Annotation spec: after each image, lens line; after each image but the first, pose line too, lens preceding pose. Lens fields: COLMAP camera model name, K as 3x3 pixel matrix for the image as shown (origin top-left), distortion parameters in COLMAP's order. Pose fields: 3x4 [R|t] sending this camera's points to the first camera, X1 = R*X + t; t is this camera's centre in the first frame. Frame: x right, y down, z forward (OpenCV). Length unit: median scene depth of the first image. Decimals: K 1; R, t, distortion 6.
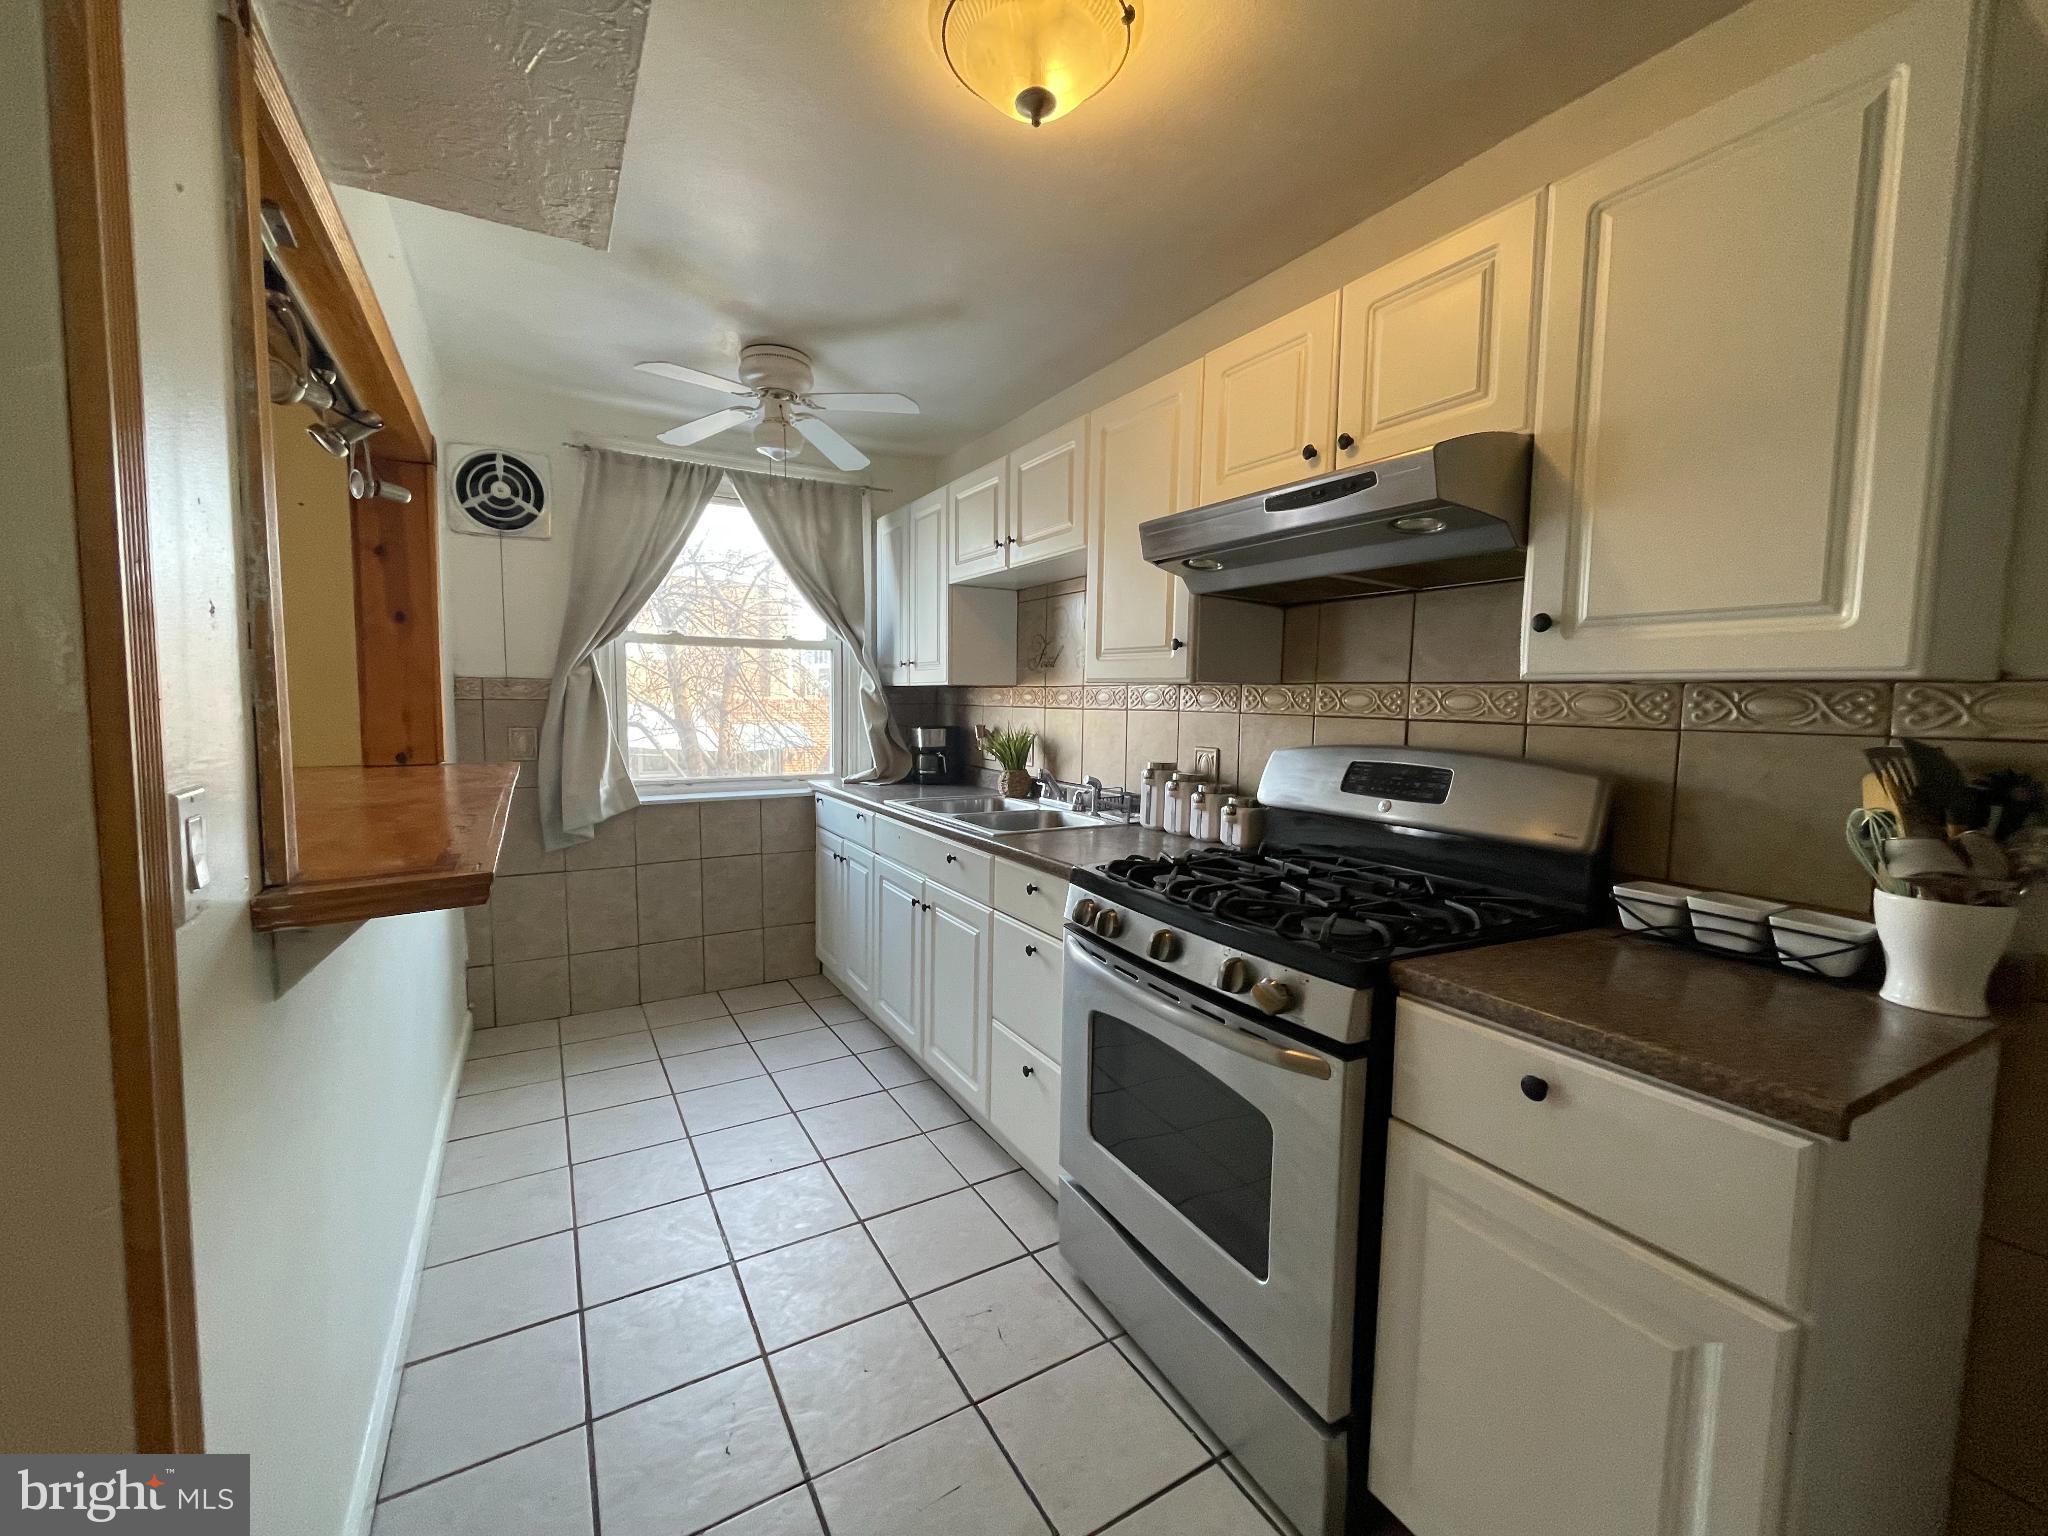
lens RADIAL K [[825.7, 0, 1024.0], [0, 825.7, 768.0], [0, 0, 1]] dist [-0.008663, -0.000130]
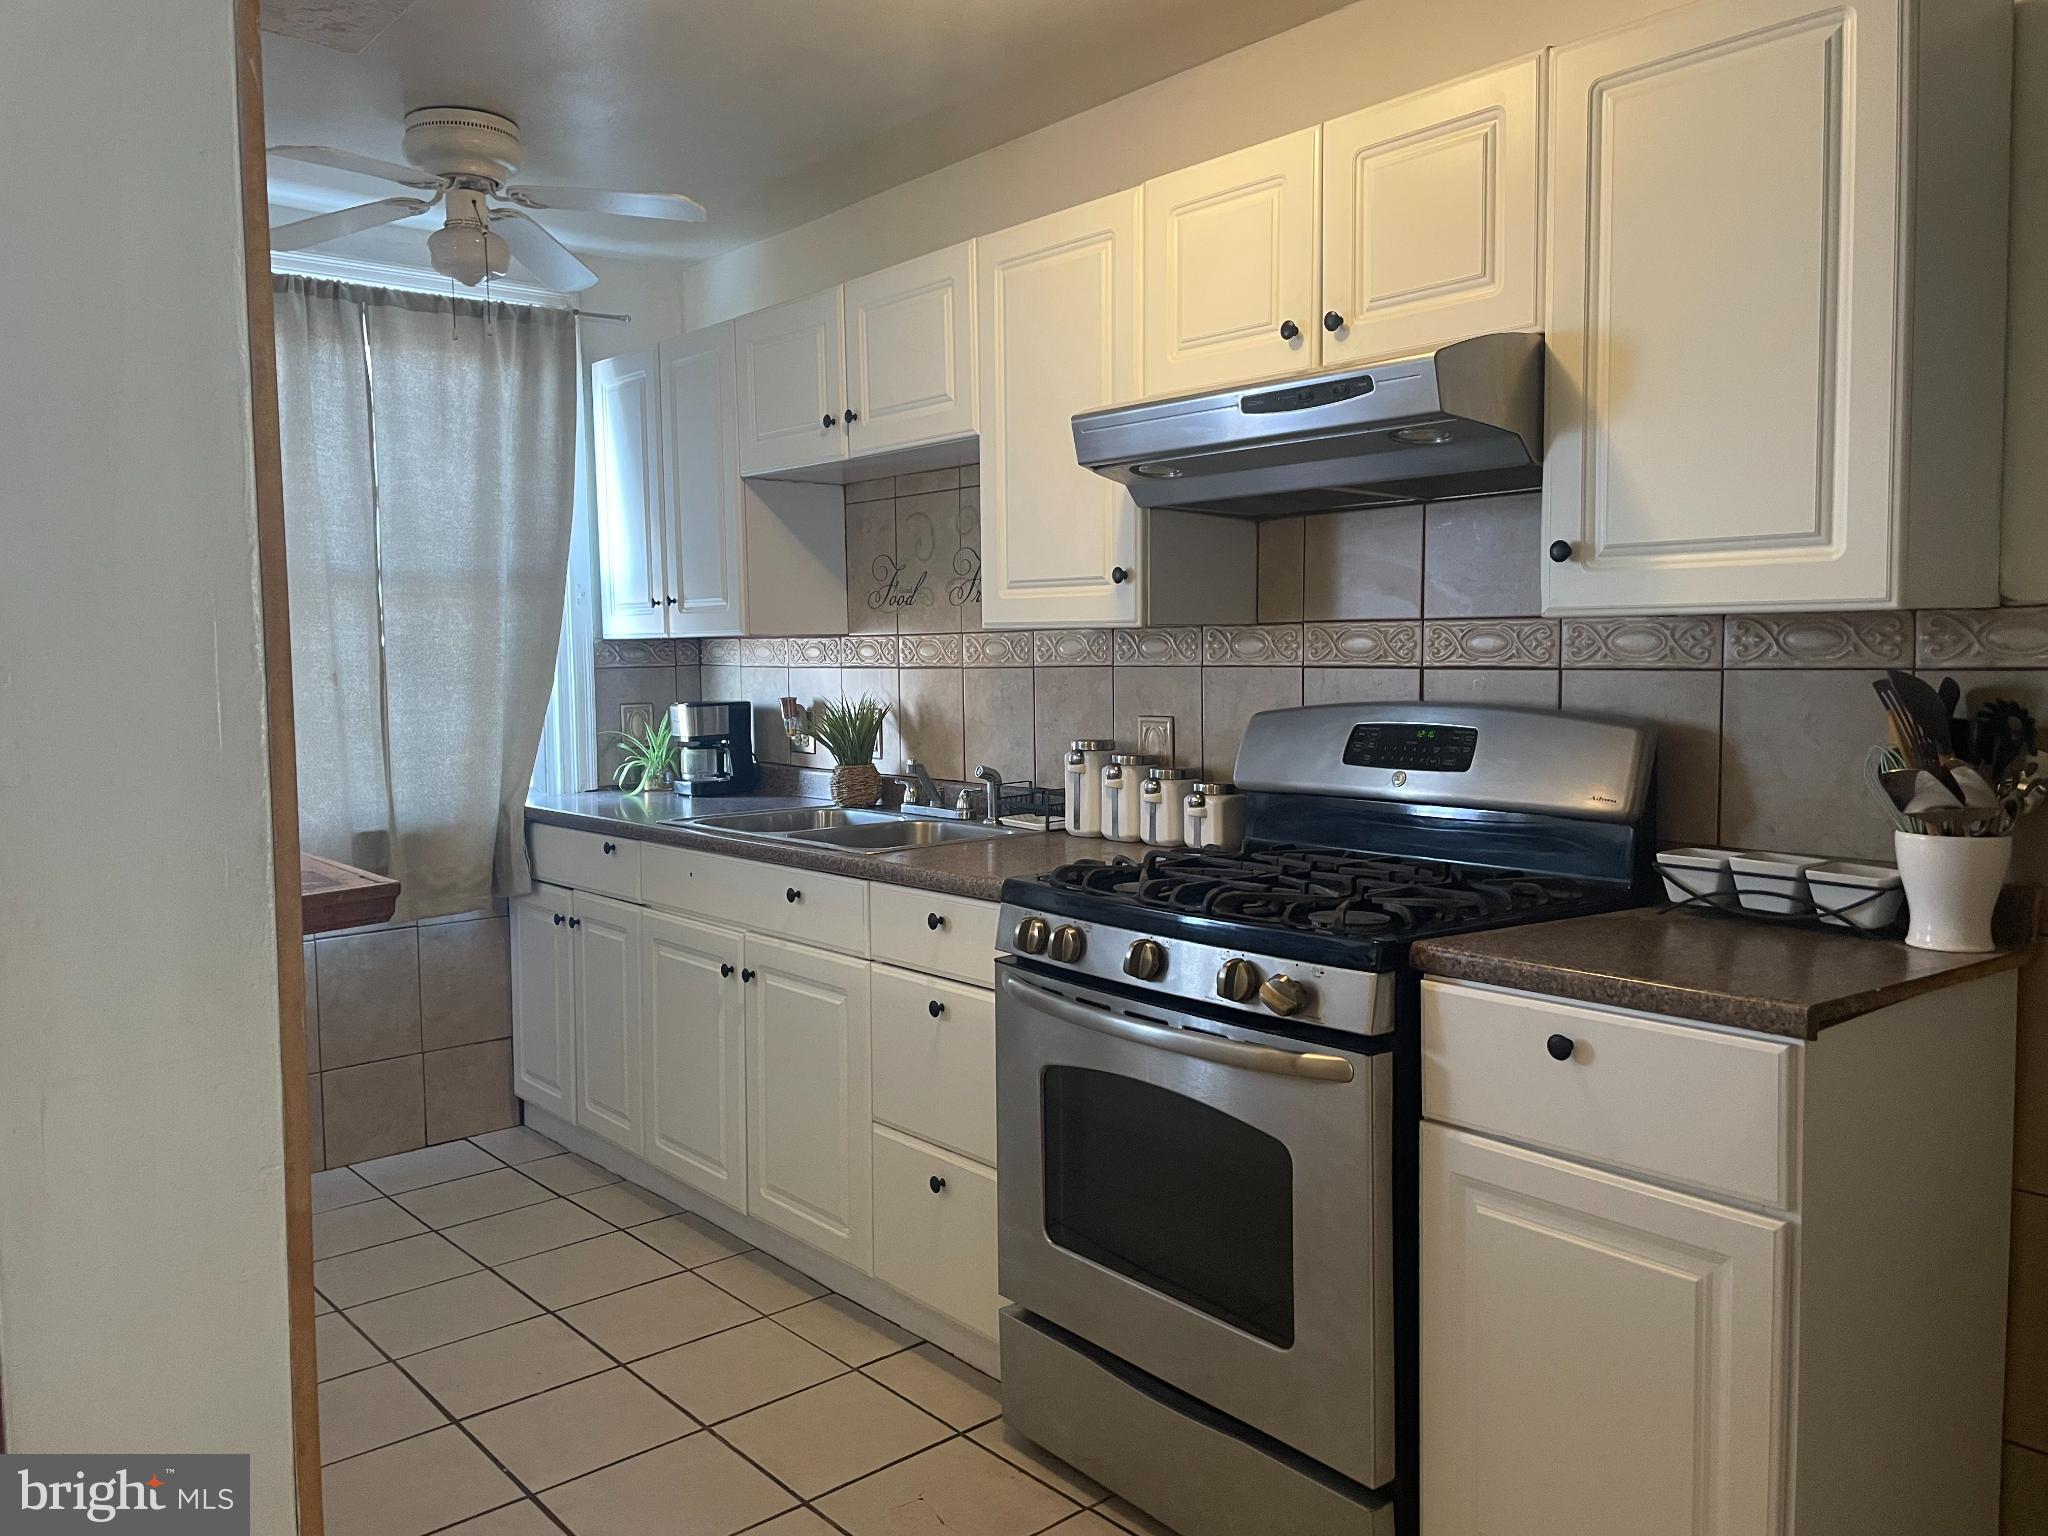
lens RADIAL K [[1541.9, 0, 1024.0], [0, 1541.9, 768.0], [0, 0, 1]] dist [0.112339, -0.192260]
pose [[0.983831, -0.043946, 0.173626, -0.208124], [0.044657, 0.999002, -0.000185, 0.024993], [-0.173445, 0.007935, 0.984812, -0.483832]]
